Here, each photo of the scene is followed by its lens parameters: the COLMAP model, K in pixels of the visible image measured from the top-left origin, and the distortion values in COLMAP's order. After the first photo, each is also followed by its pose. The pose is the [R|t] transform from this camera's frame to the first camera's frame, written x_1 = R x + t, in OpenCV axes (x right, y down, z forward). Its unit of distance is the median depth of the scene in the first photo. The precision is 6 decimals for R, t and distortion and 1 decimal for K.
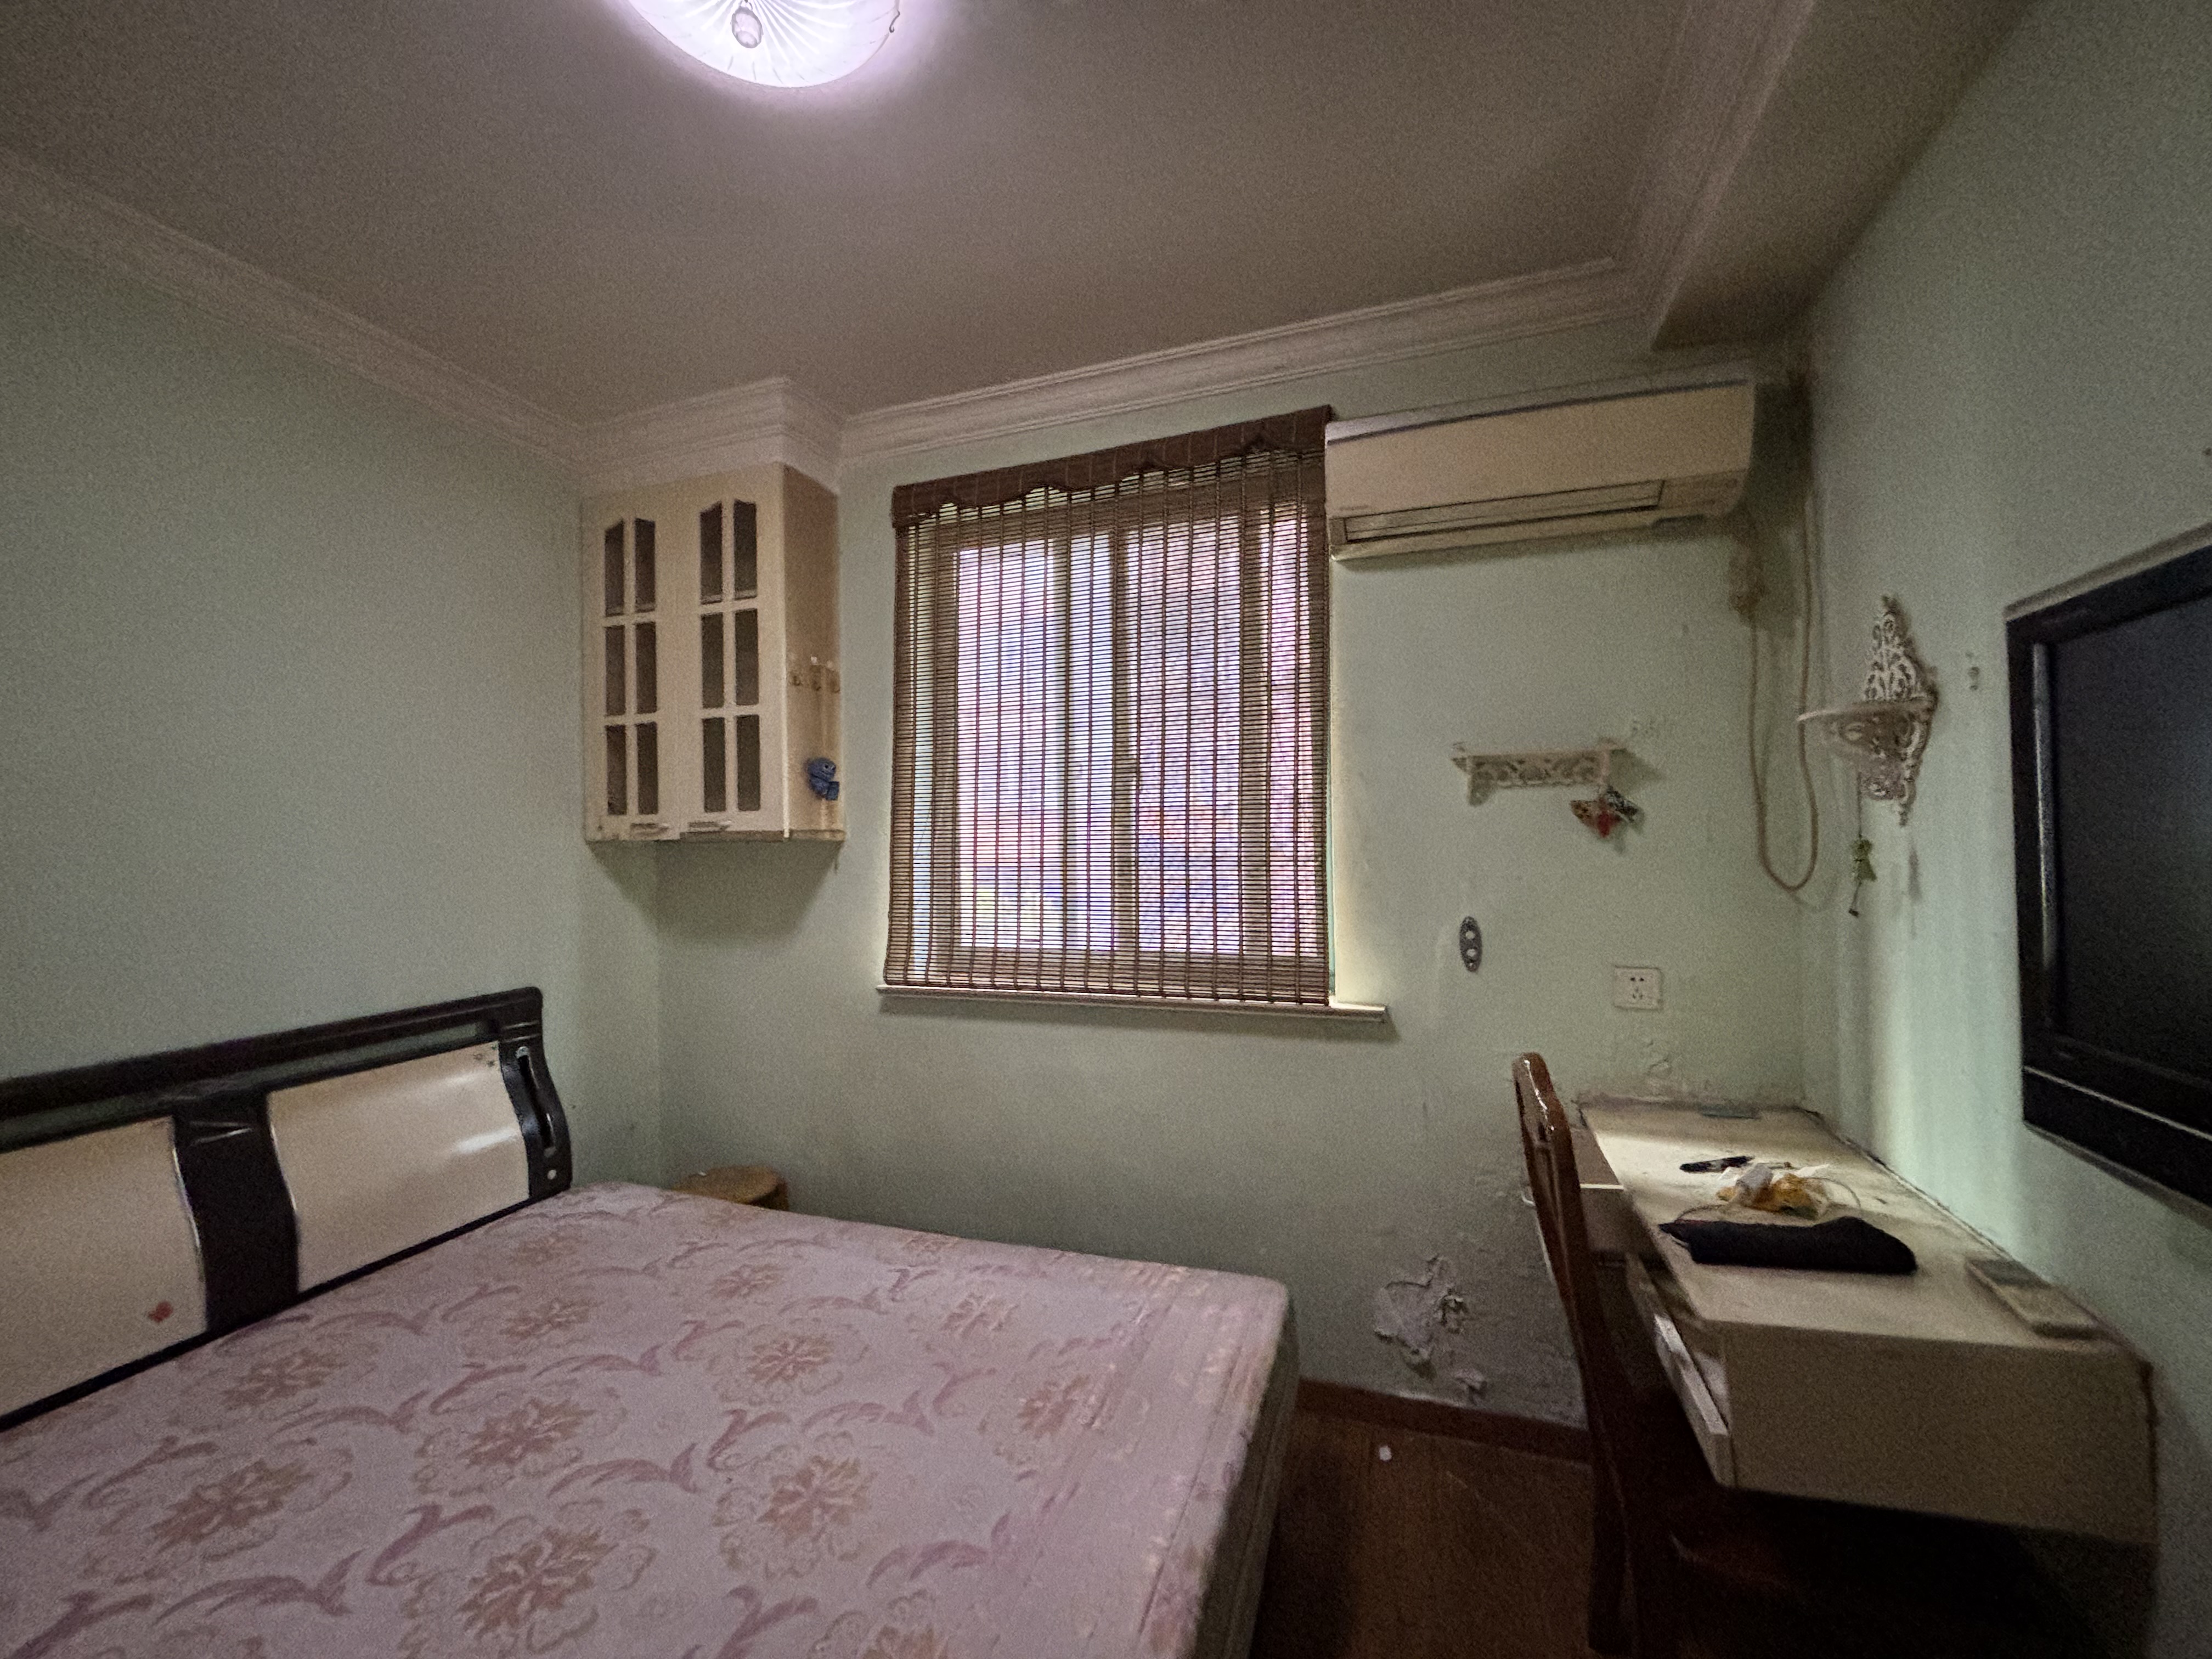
lens RADIAL K [[881.8, 0, 1111.9], [0, 881.8, 832.6], [0, 0, 1]] dist [-0.011913, -0.001302]
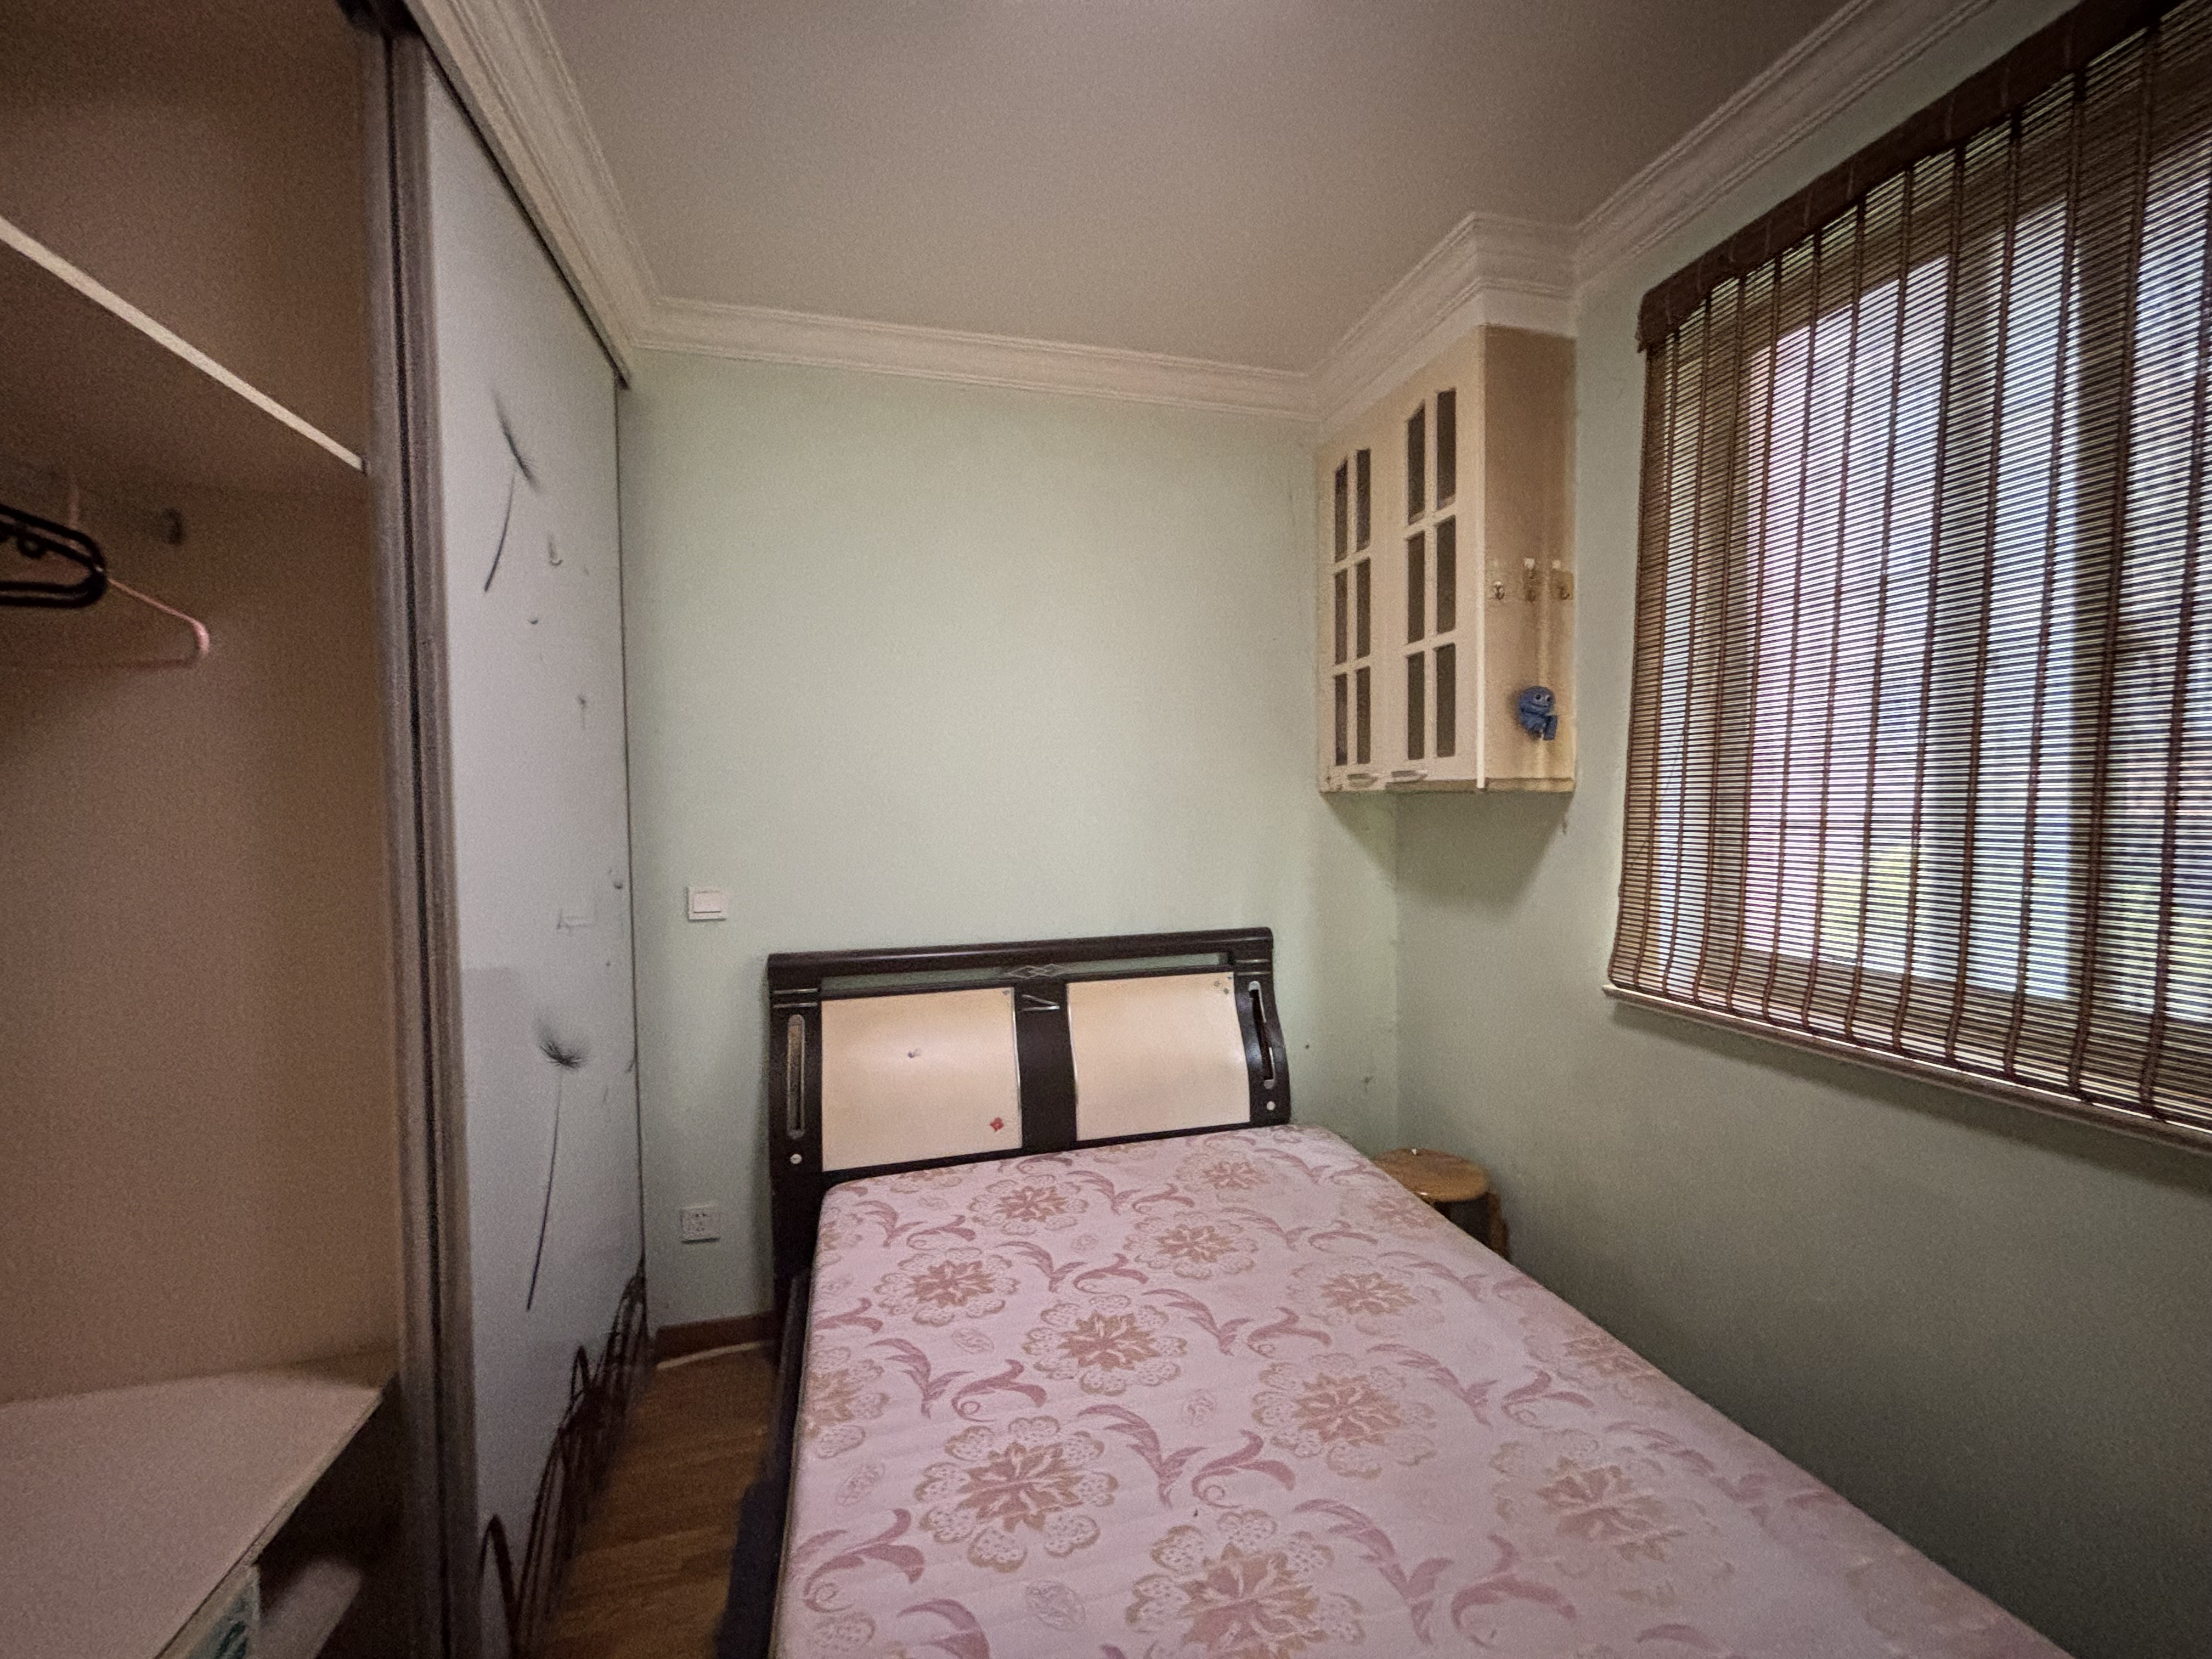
lens RADIAL K [[881.8, 0, 1100.5], [0, 881.8, 830.6], [0, 0, 1]] dist [-0.011913, -0.001302]
pose [[0.552993, 0.038816, -0.832281, 0.117600], [0.006917, 0.998666, 0.051171, 0.000942], [0.833157, -0.034054, 0.551987, 0.242157]]
